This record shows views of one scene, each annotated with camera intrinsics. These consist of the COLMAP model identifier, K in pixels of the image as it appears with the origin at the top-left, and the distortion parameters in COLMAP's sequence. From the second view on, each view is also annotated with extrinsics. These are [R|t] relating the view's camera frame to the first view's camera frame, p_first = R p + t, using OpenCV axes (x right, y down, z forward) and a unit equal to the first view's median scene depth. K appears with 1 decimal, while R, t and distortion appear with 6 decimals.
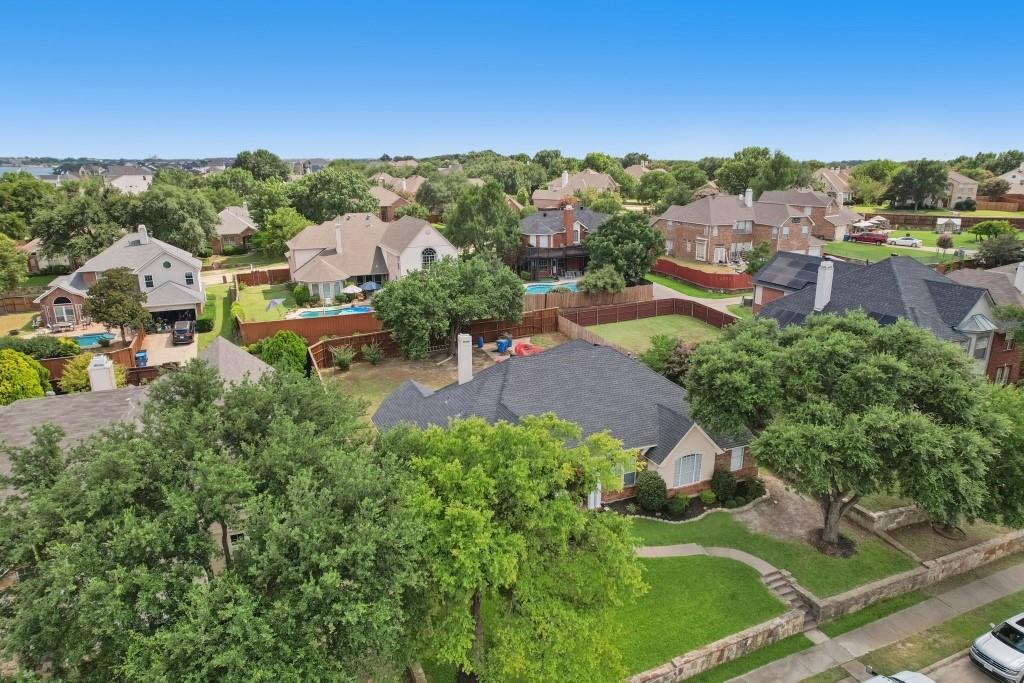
lens RADIAL K [[661.8, 0, 511.6], [0, 661.8, 341.3], [0, 0, 1]] dist [-0.043650, 0.003292]
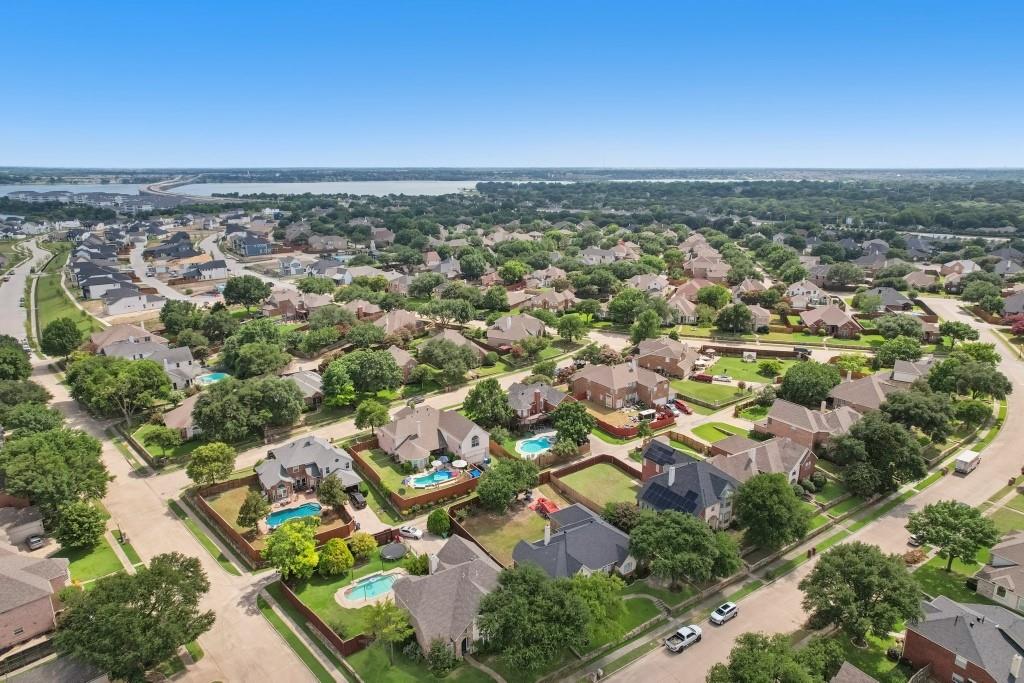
lens RADIAL K [[661.8, 0, 512.5], [0, 661.8, 341.3], [0, 0, 1]] dist [-0.043650, 0.003292]
pose [[0.983112, -0.057199, 0.173838, -0.762779], [0.058419, 0.998290, -0.001905, -0.920123], [-0.173432, 0.012028, 0.984772, -1.997642]]
